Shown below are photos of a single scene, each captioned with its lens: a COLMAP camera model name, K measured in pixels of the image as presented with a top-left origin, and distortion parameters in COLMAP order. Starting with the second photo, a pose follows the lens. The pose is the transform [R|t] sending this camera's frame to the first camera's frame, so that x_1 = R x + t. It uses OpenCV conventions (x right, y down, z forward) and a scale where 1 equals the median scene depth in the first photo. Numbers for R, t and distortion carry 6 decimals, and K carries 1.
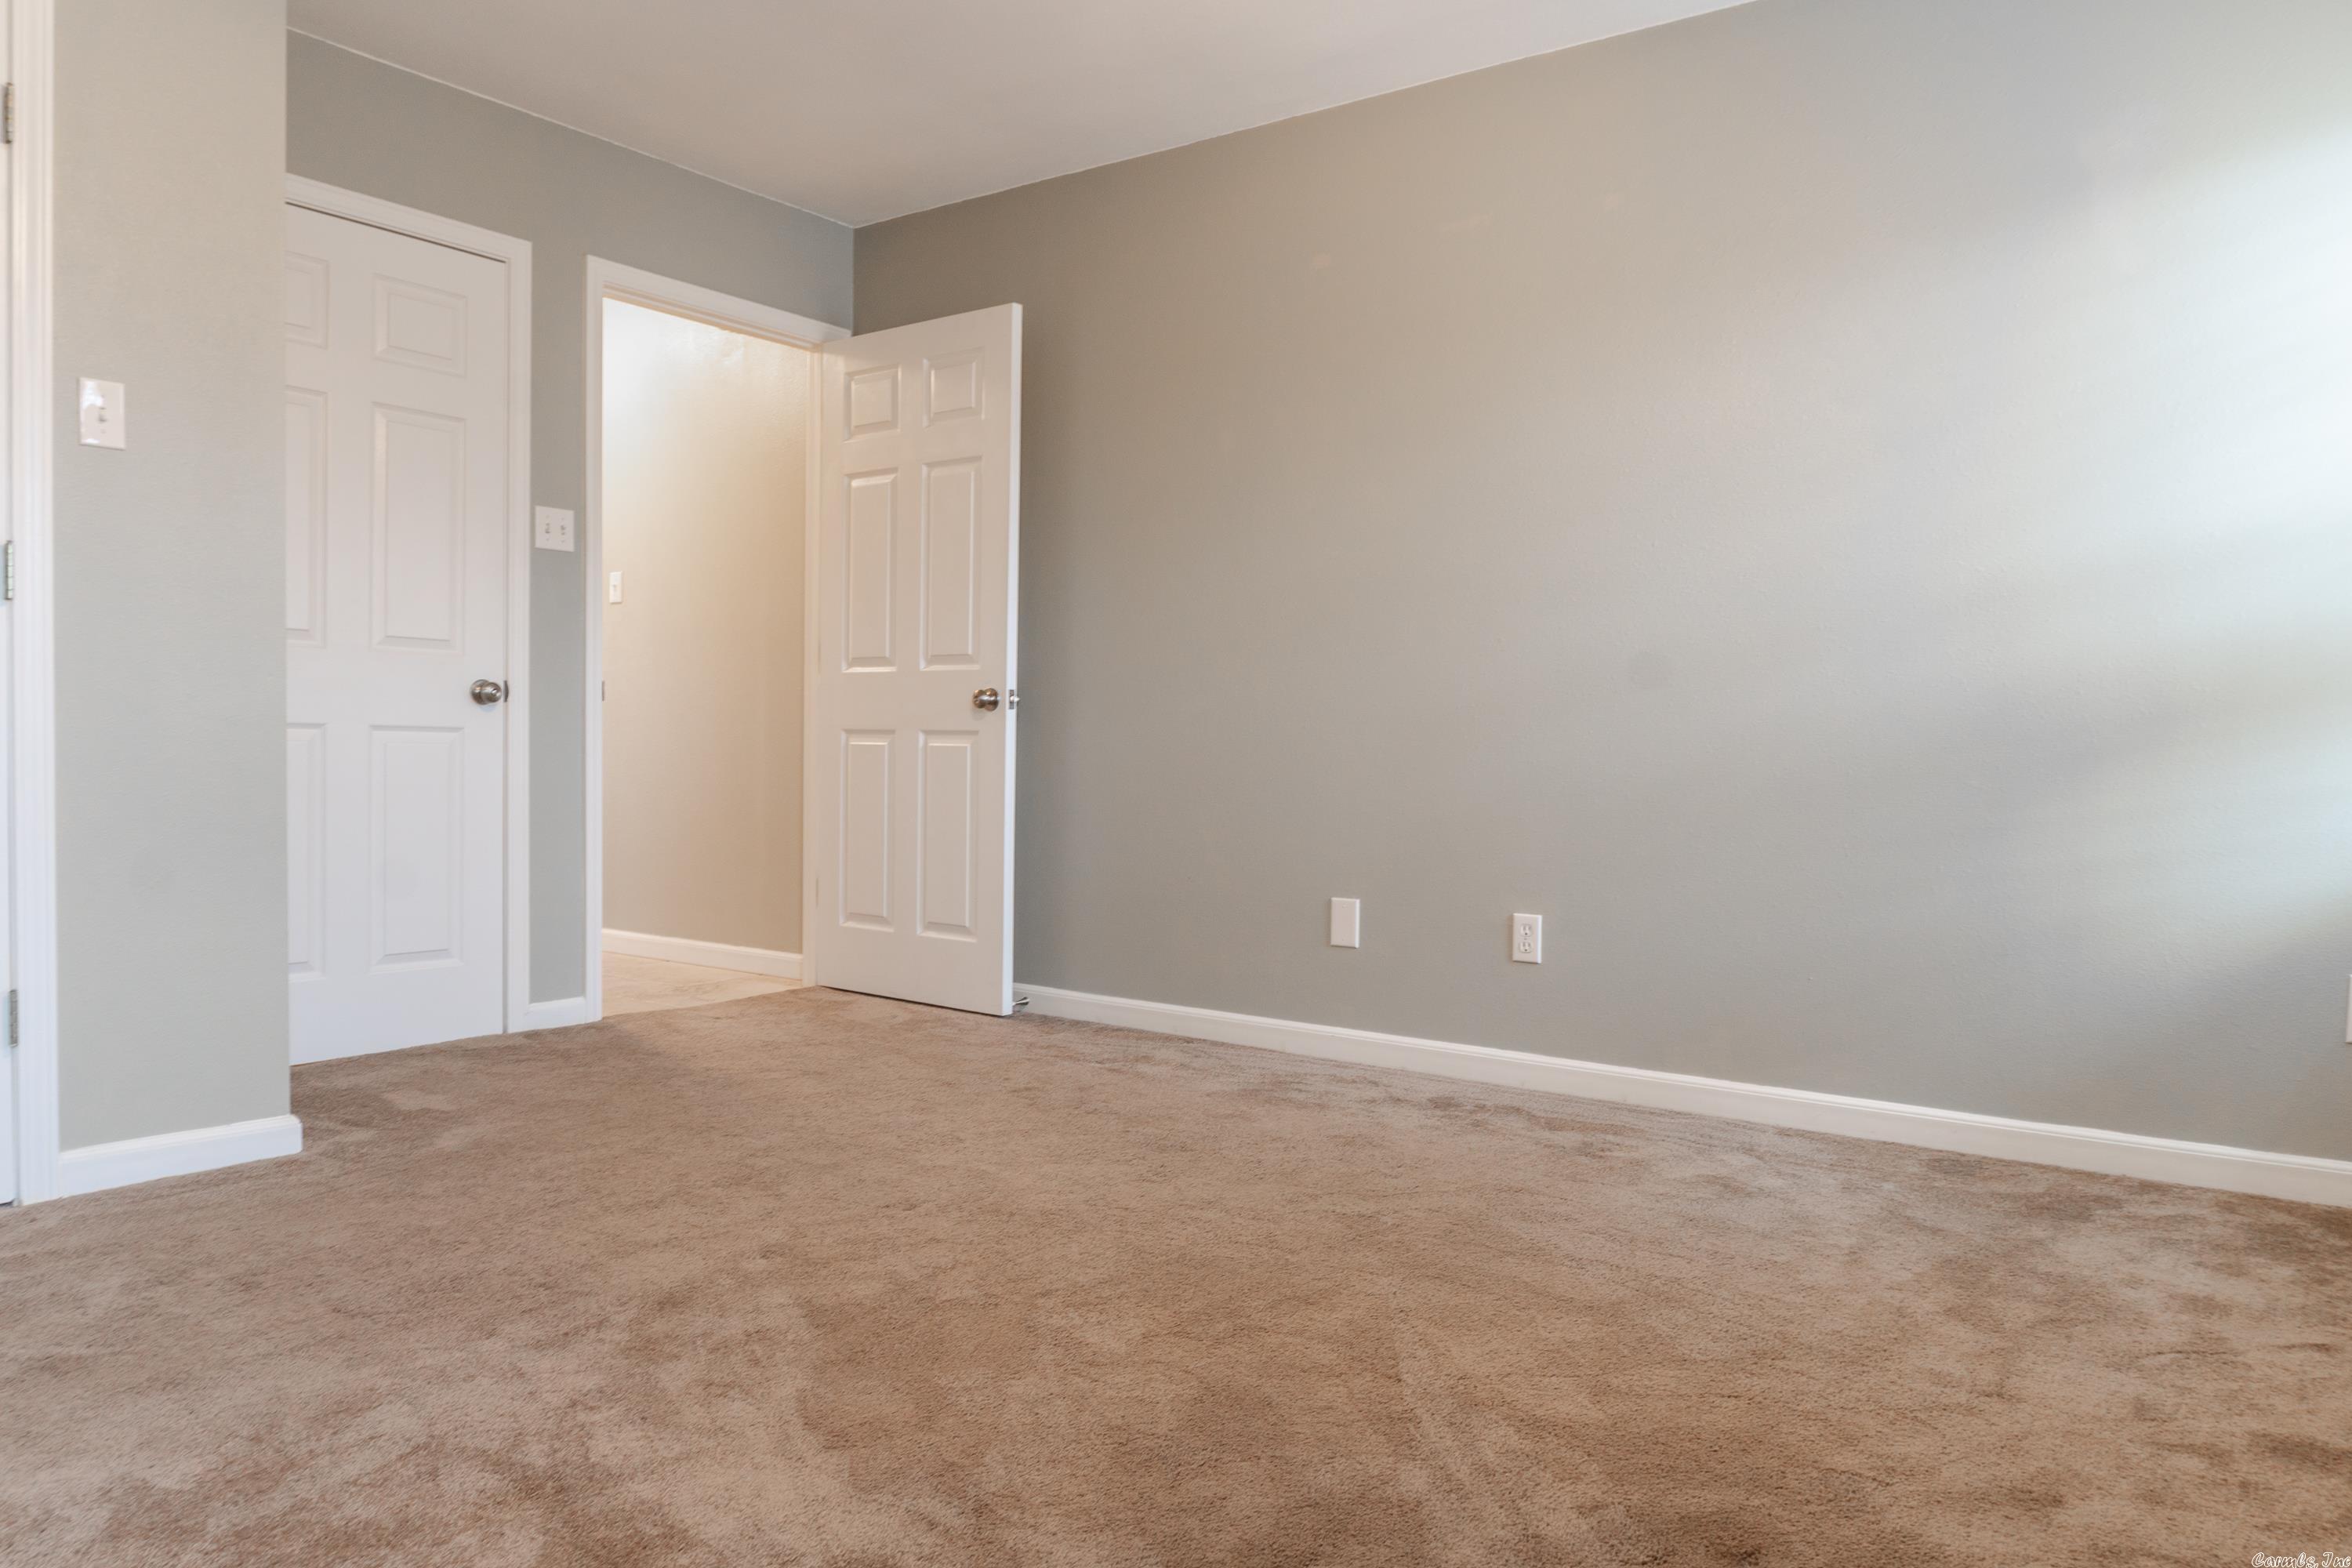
lens RADIAL K [[1567.5, 0, 1199.8], [0, 1567.5, 793.9], [0, 0, 1]] dist [-0.027170, -0.002249]
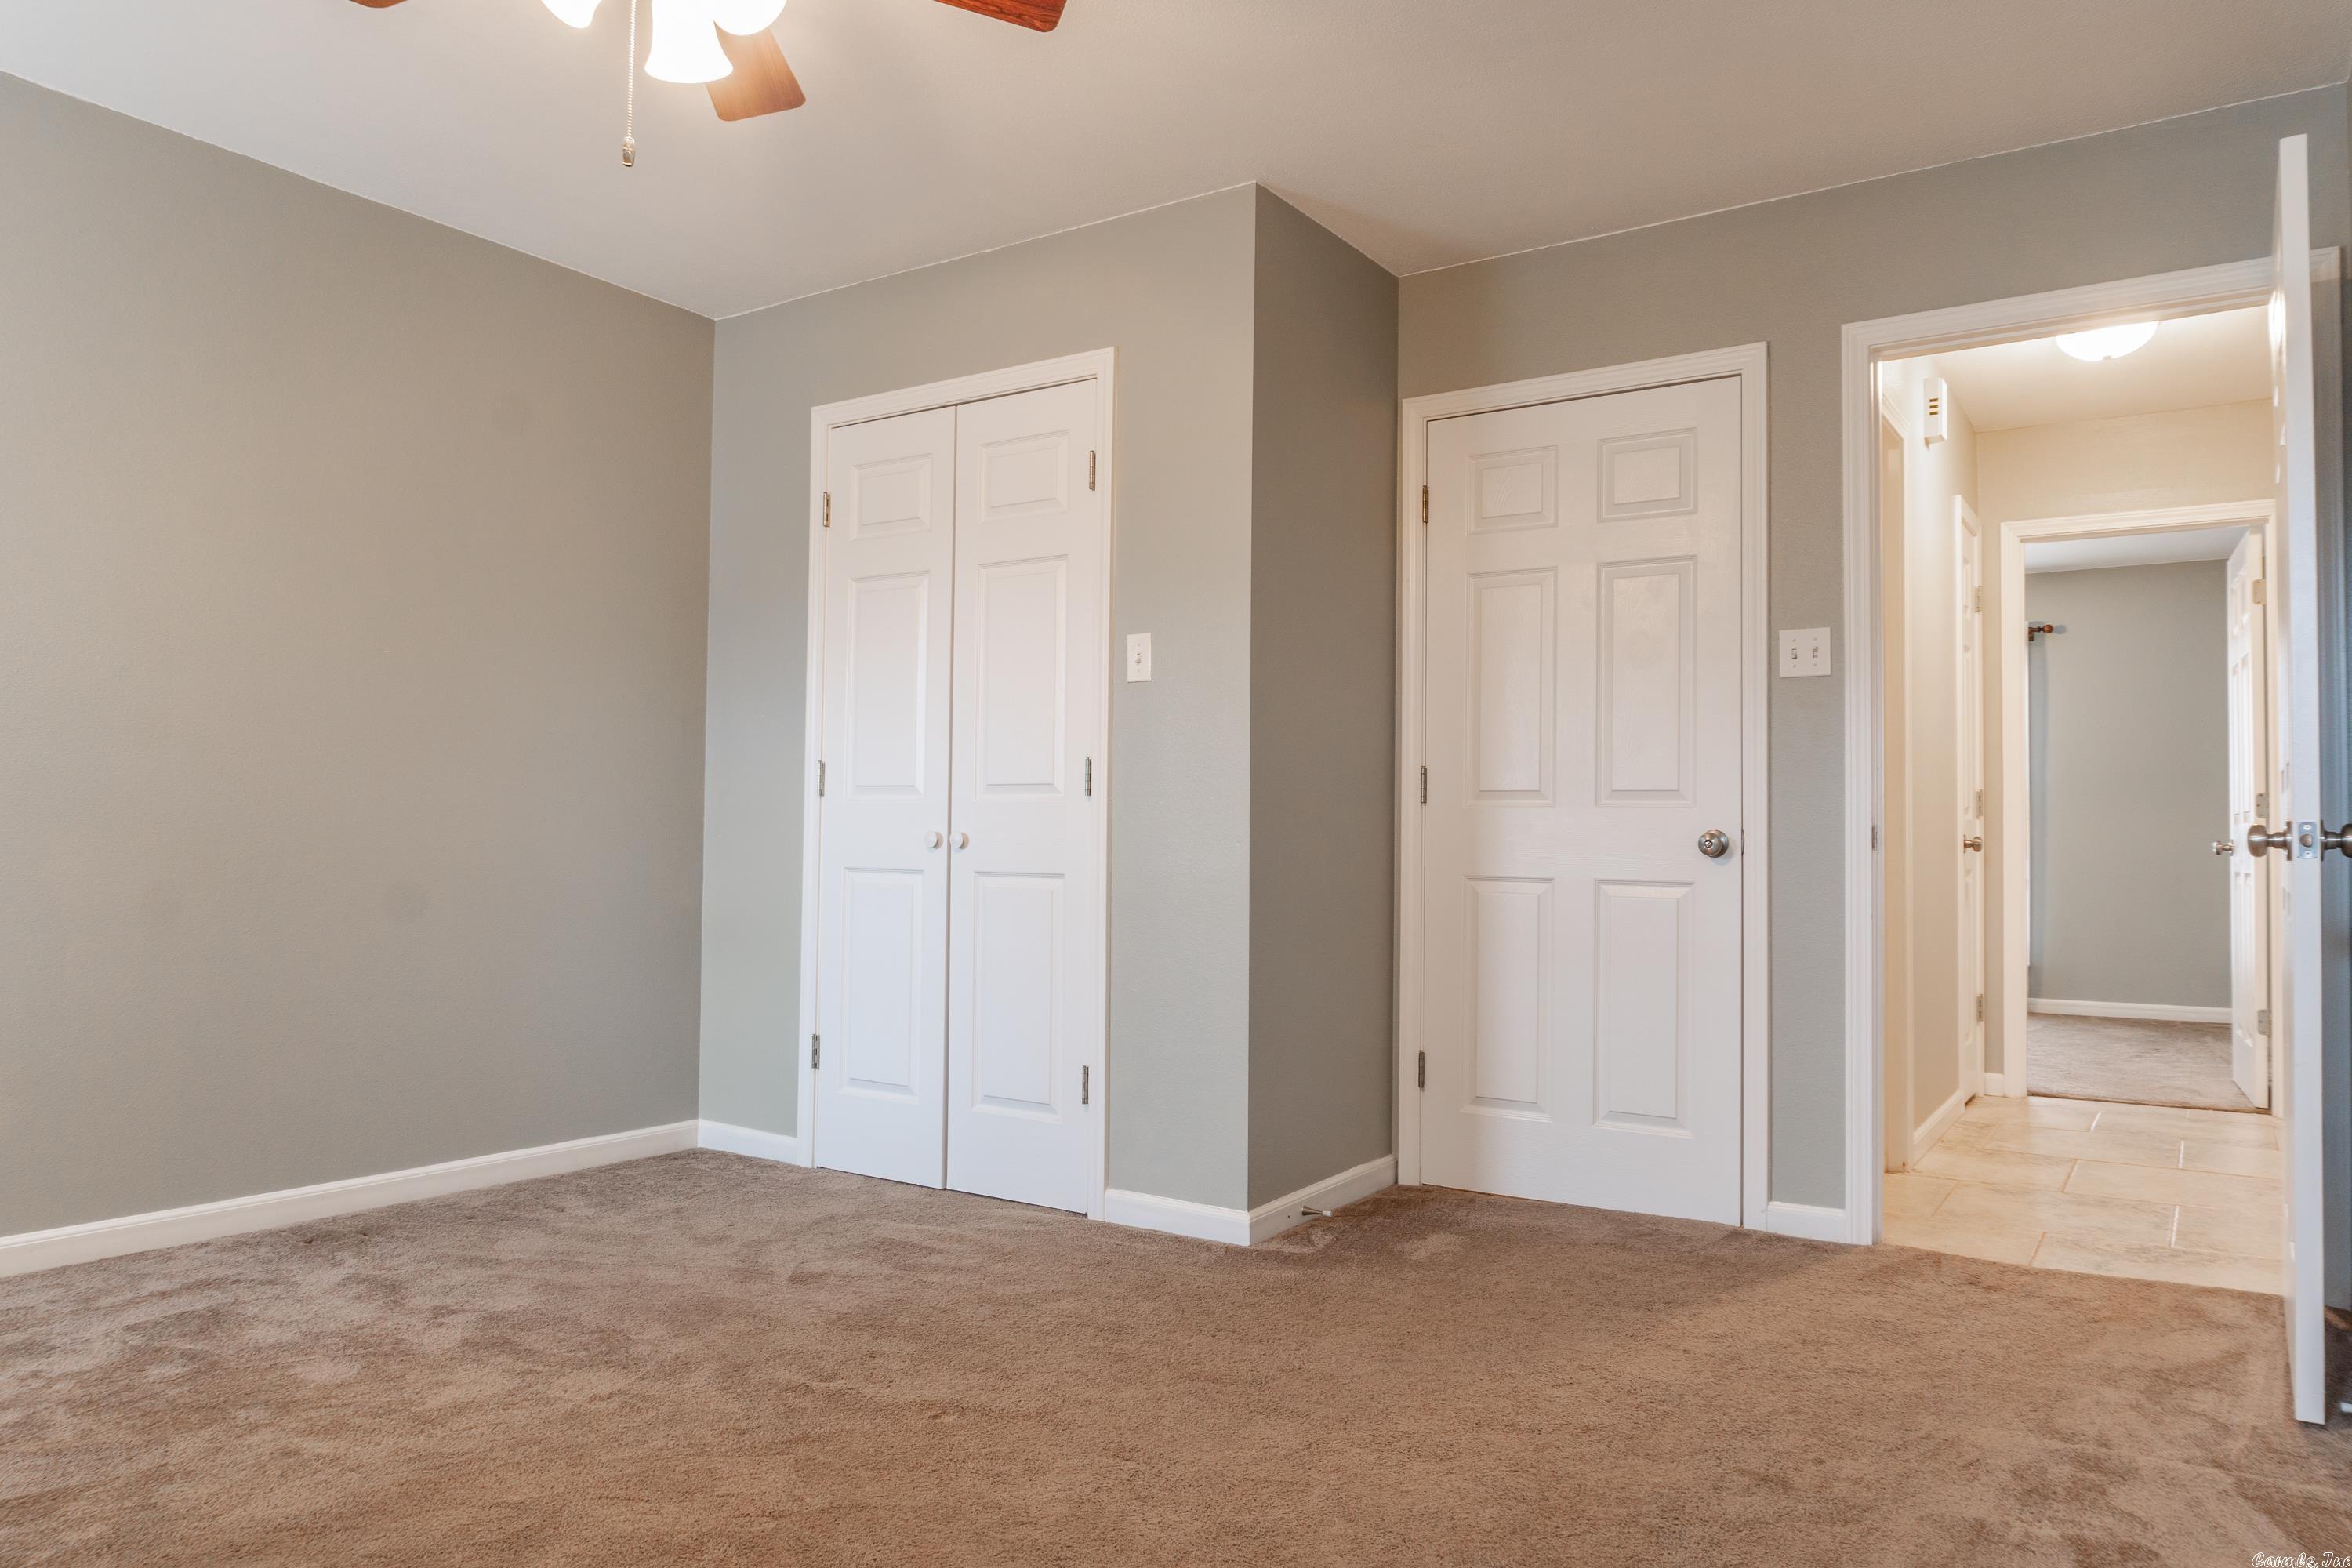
lens RADIAL K [[1567.5, 0, 1171.2], [0, 1567.5, 777.5], [0, 0, 1]] dist [-0.027170, -0.002249]
pose [[0.028280, -0.060108, -0.997791, 0.457978], [-0.038246, 0.997394, -0.061168, -0.035878], [0.998868, 0.039891, 0.025907, 0.660940]]
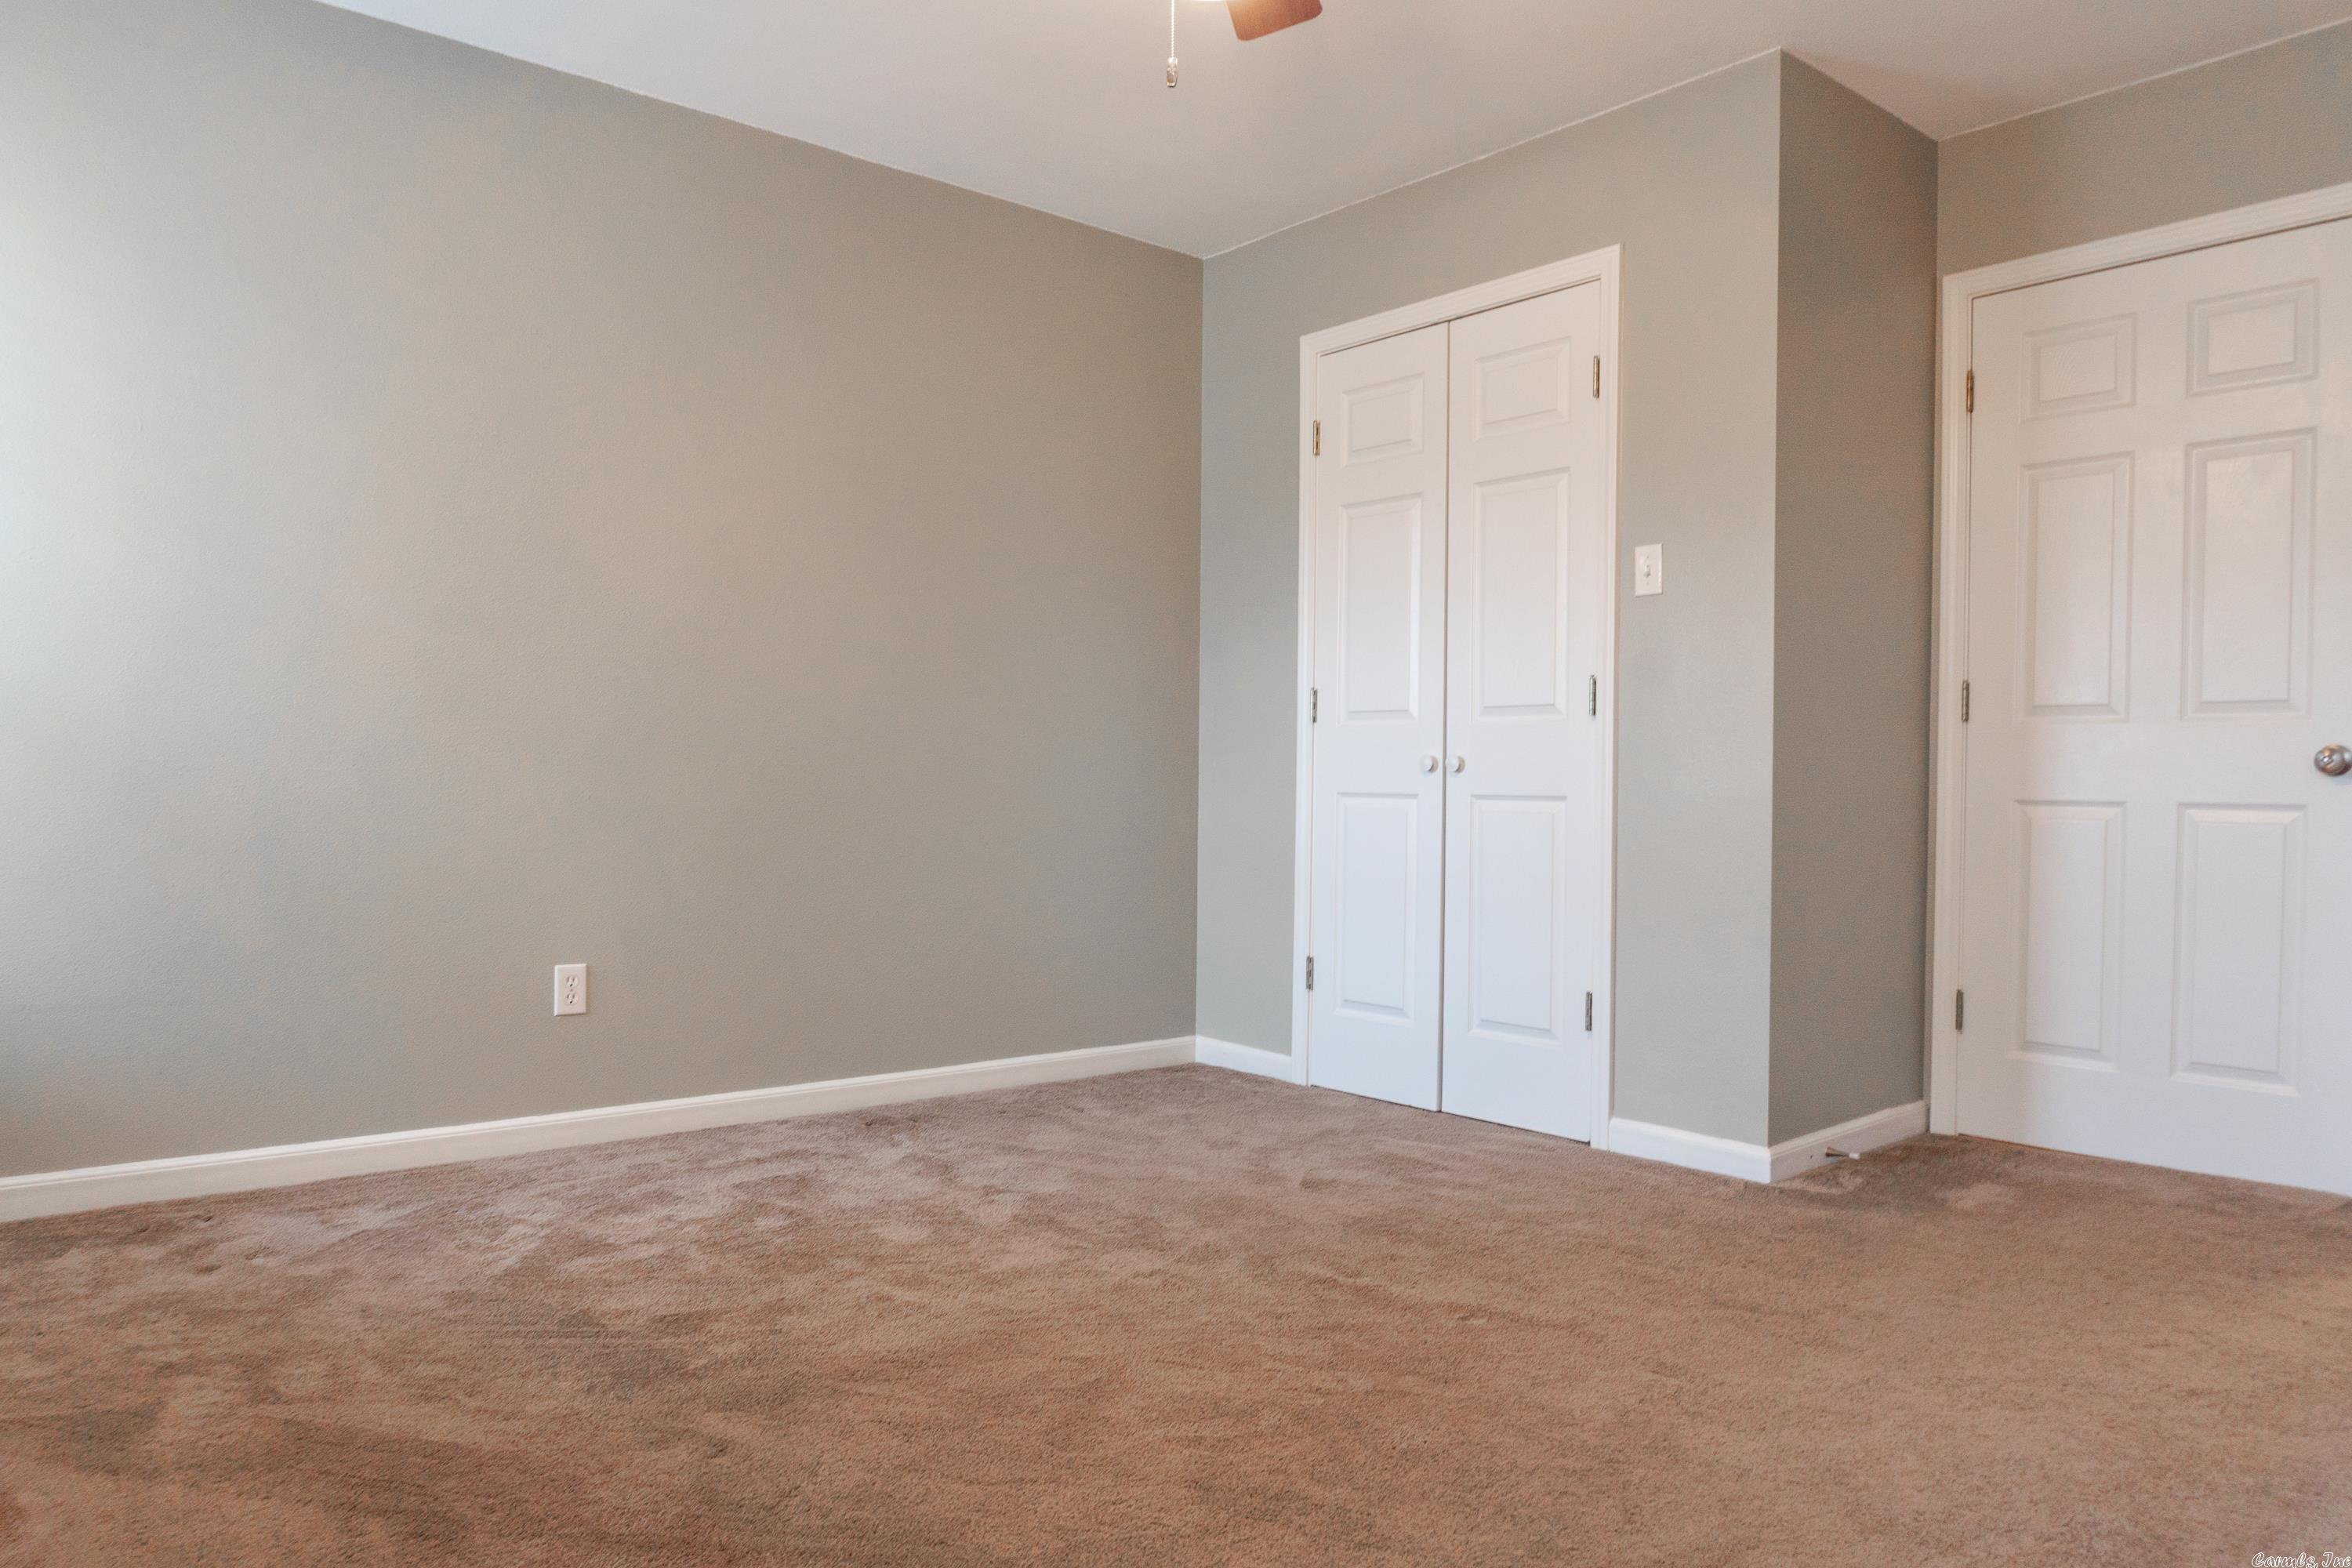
lens RADIAL K [[1567.5, 0, 1142.7], [0, 1567.5, 809.2], [0, 0, 1]] dist [-0.027170, -0.002249]
pose [[-0.251544, -0.016491, -0.967705, 0.463963], [-0.042711, 0.999070, -0.005923, -0.009149], [0.966903, 0.039842, -0.252014, 0.614008]]
